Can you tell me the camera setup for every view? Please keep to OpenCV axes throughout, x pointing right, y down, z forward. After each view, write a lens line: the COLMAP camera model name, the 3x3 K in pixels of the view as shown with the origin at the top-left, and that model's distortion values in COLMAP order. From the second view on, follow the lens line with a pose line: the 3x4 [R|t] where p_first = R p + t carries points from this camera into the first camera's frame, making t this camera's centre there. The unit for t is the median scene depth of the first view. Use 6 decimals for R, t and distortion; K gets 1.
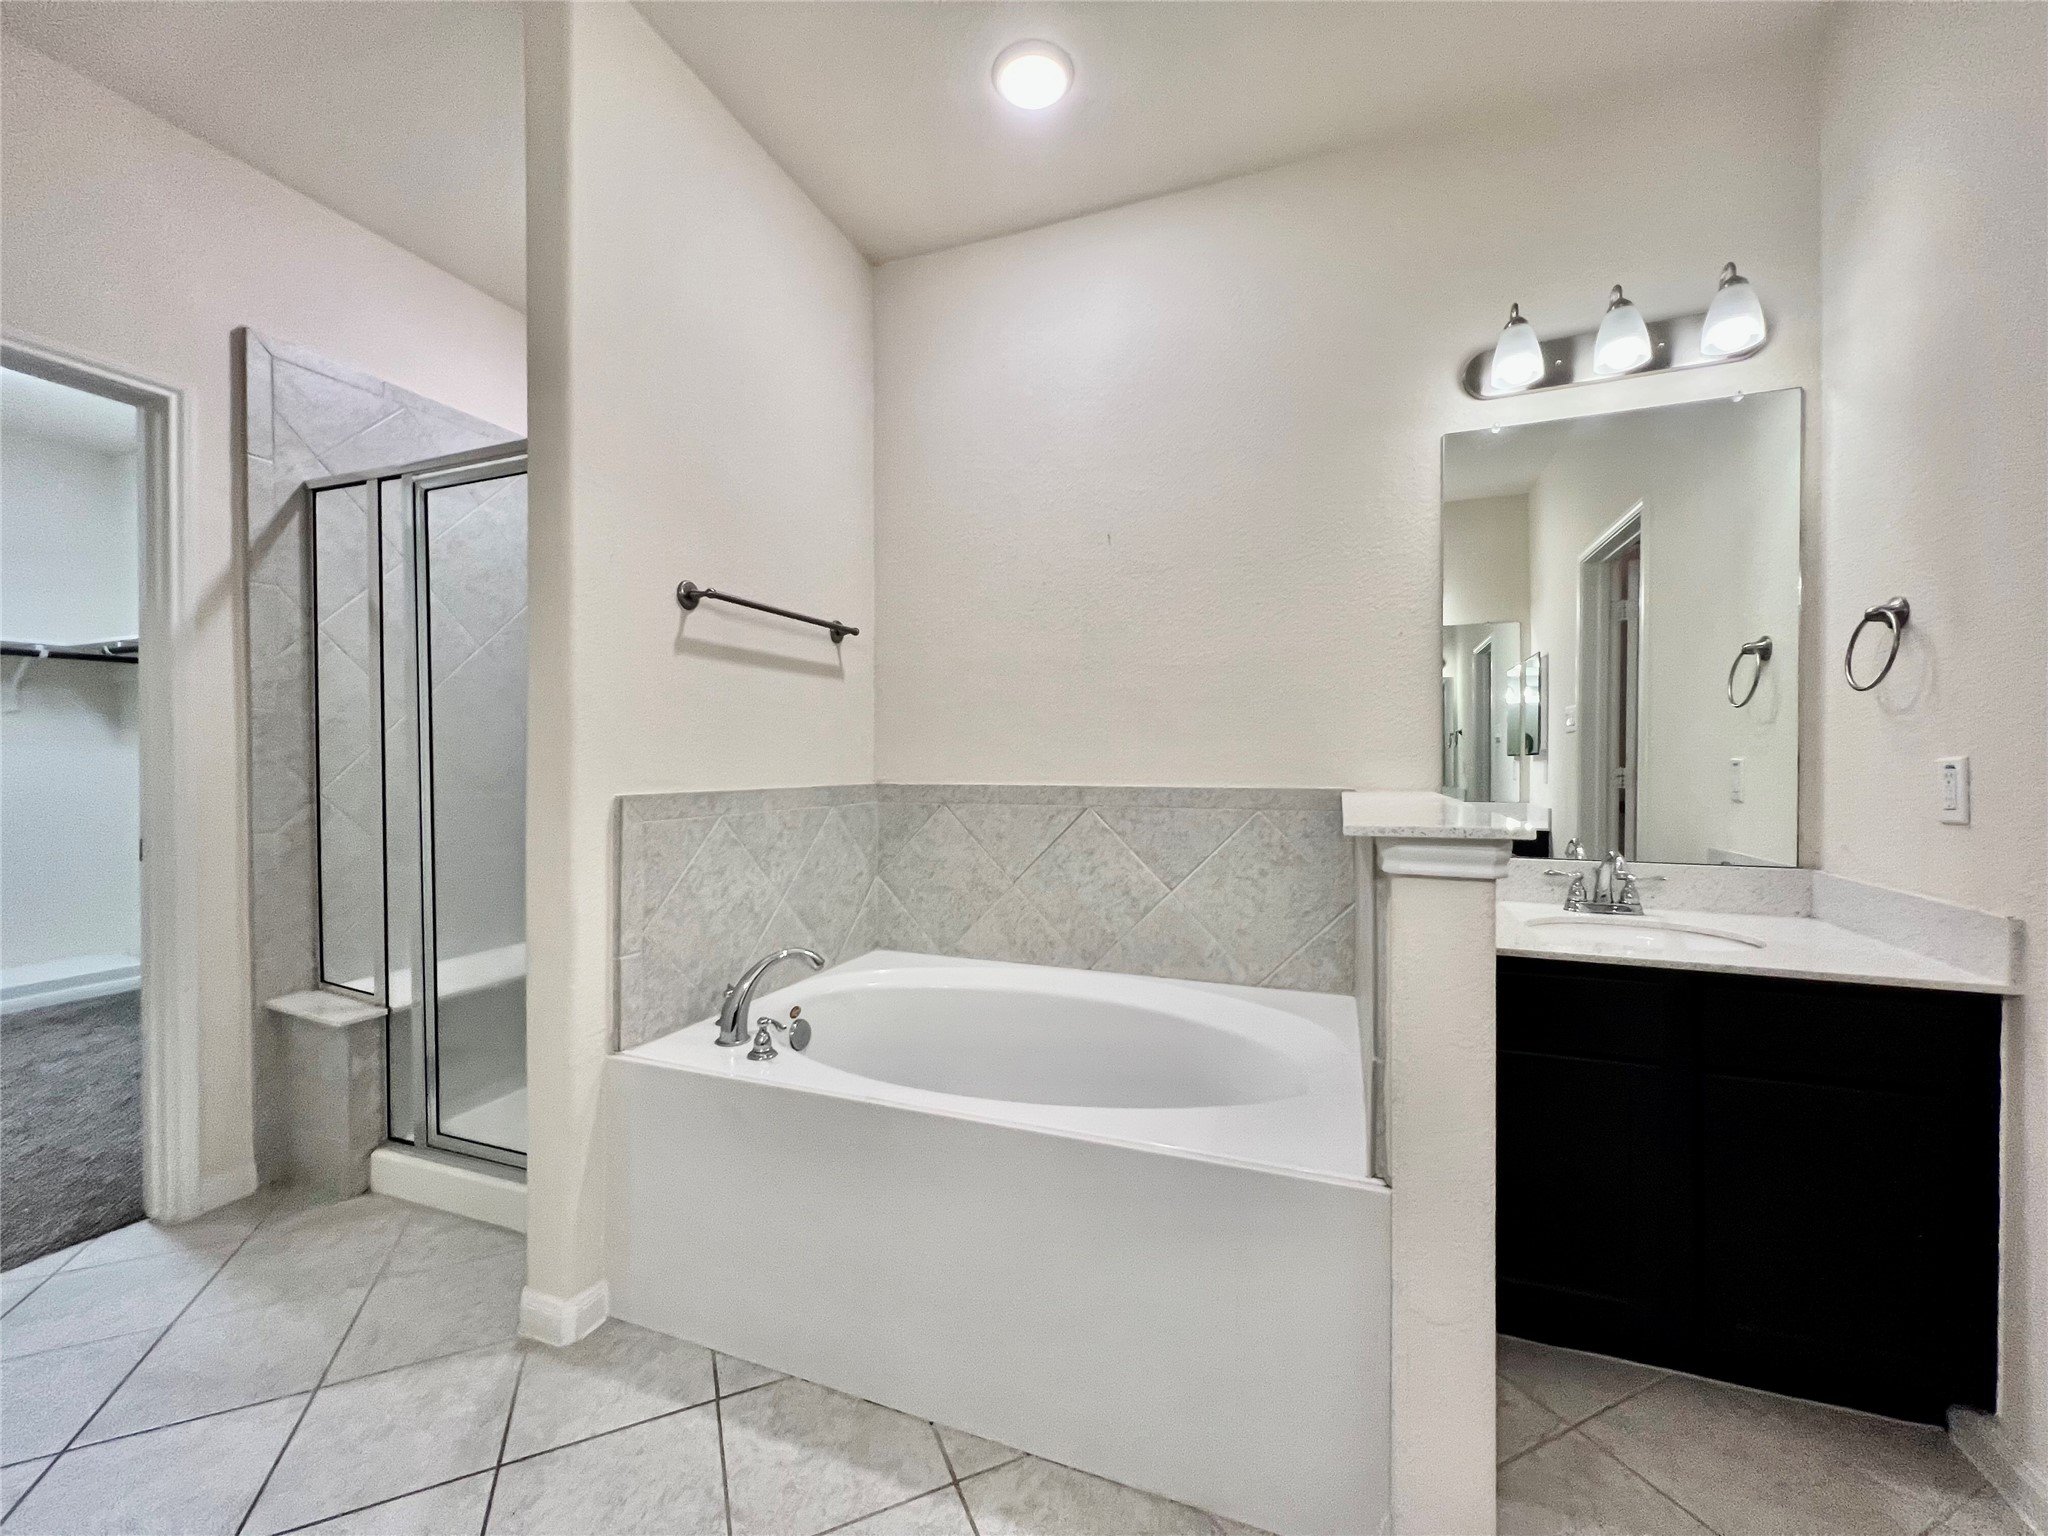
lens RADIAL K [[819.9, 0, 1024.0], [0, 819.9, 768.0], [0, 0, 1]] dist [0.000528, -0.000182]
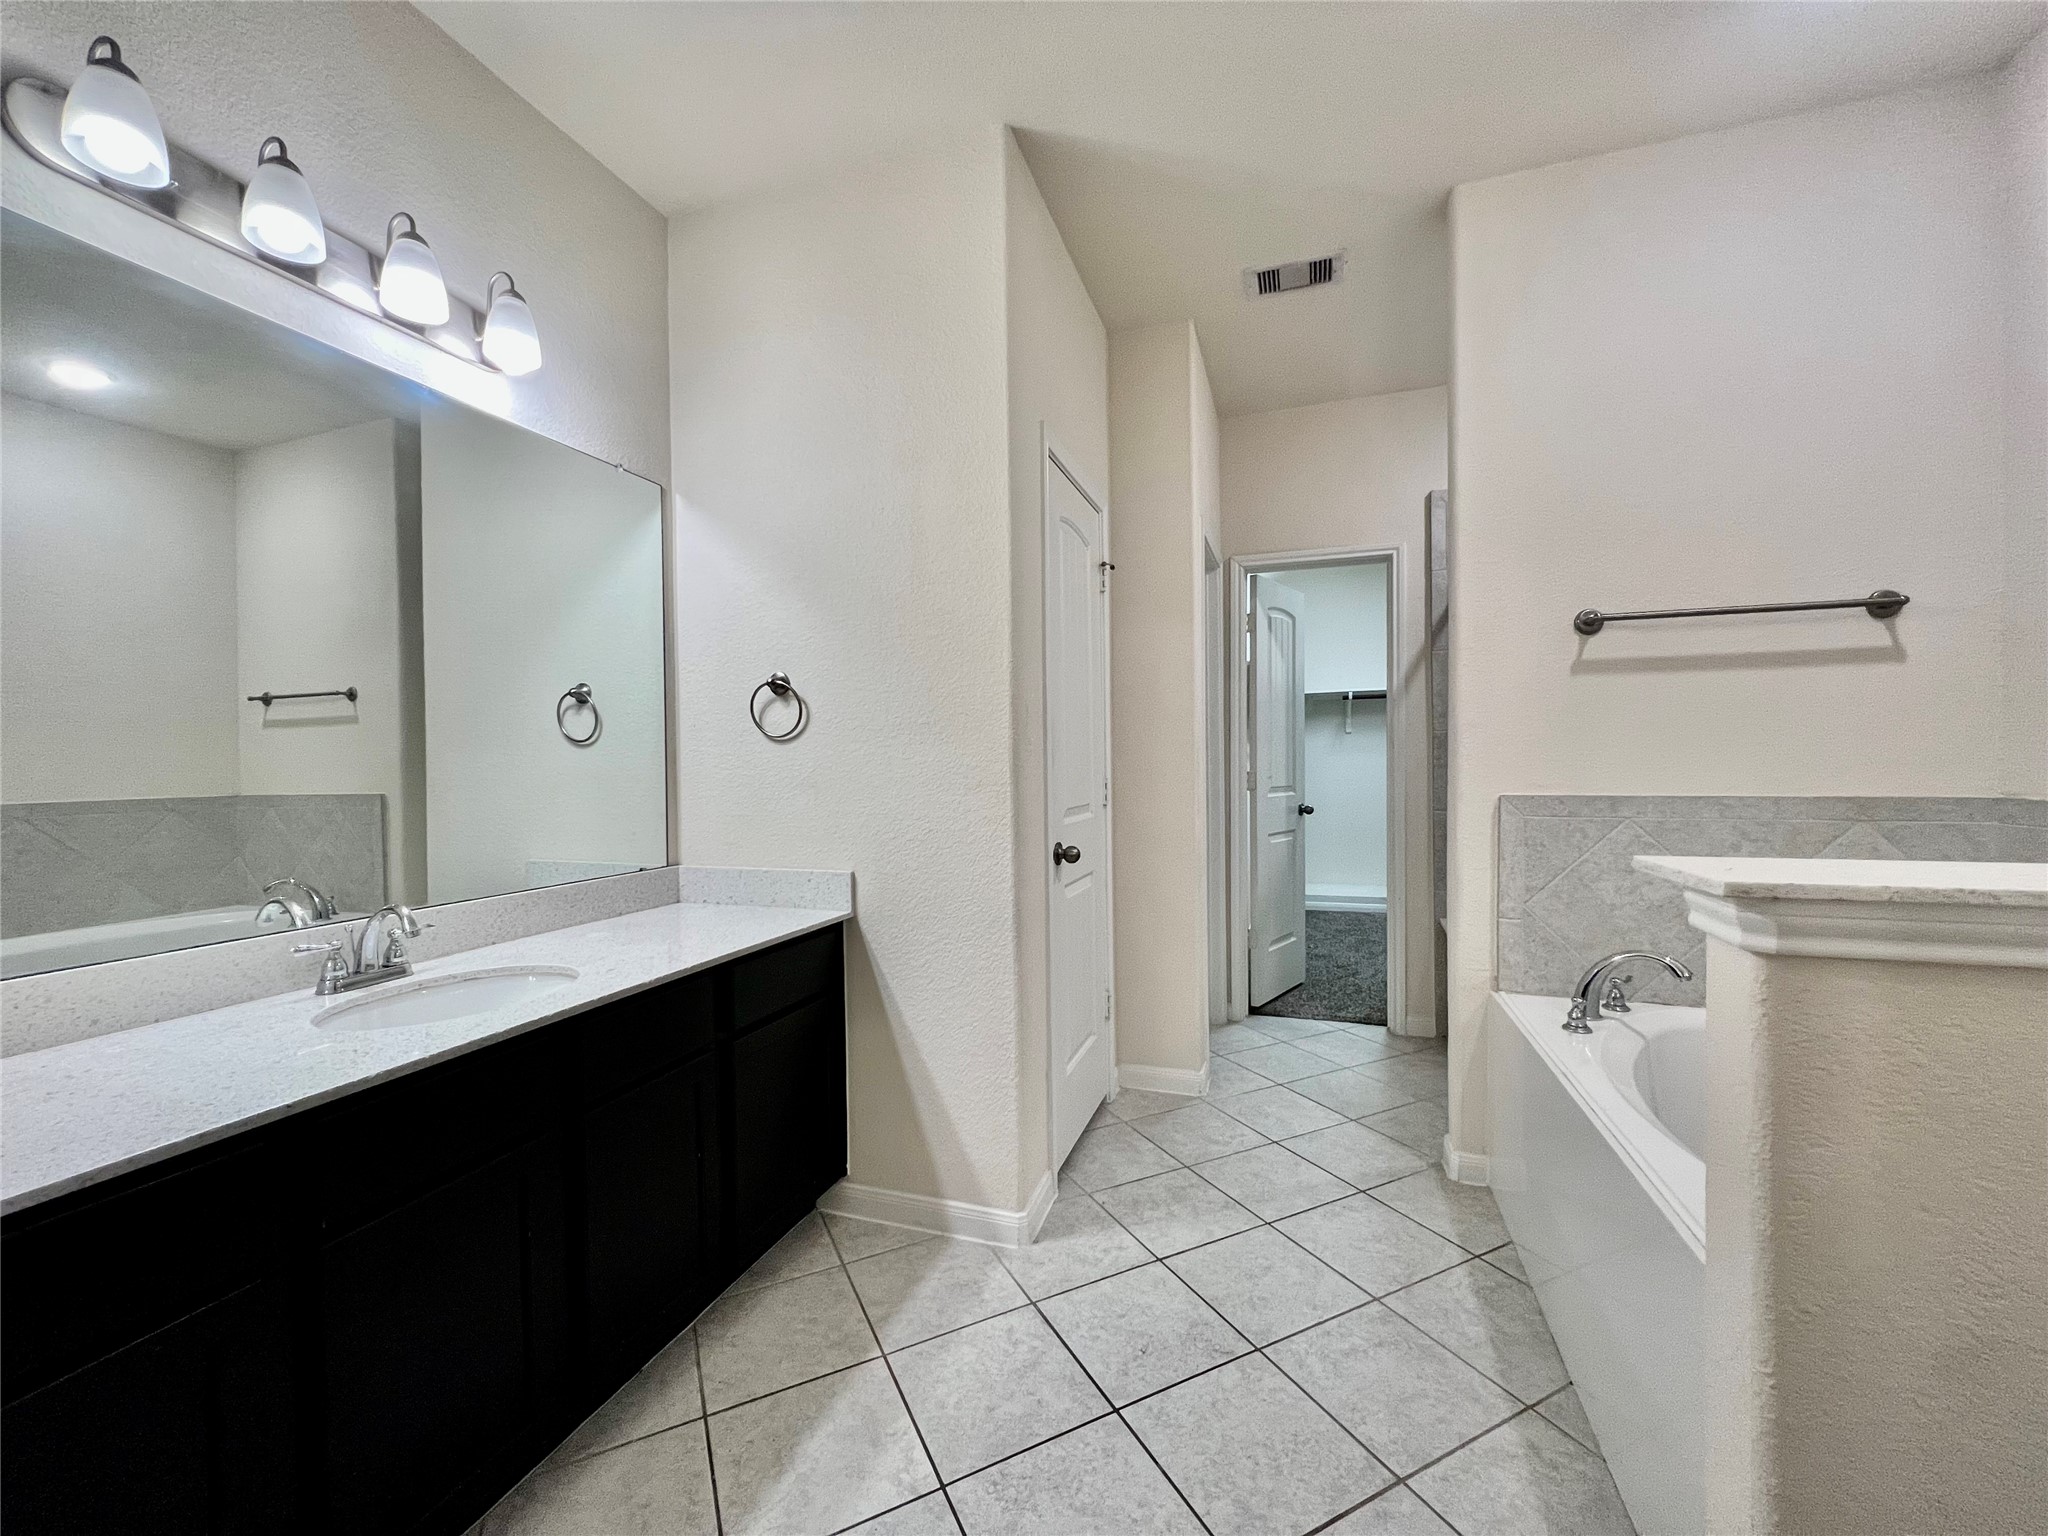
lens RADIAL K [[819.9, 0, 1024.0], [0, 819.9, 768.0], [0, 0, 1]] dist [0.000528, -0.000182]
pose [[0.035140, 0.008802, -0.999344, 0.740966], [0.001702, 0.999959, 0.008867, -0.021446], [0.999381, -0.002013, 0.035124, 0.187253]]
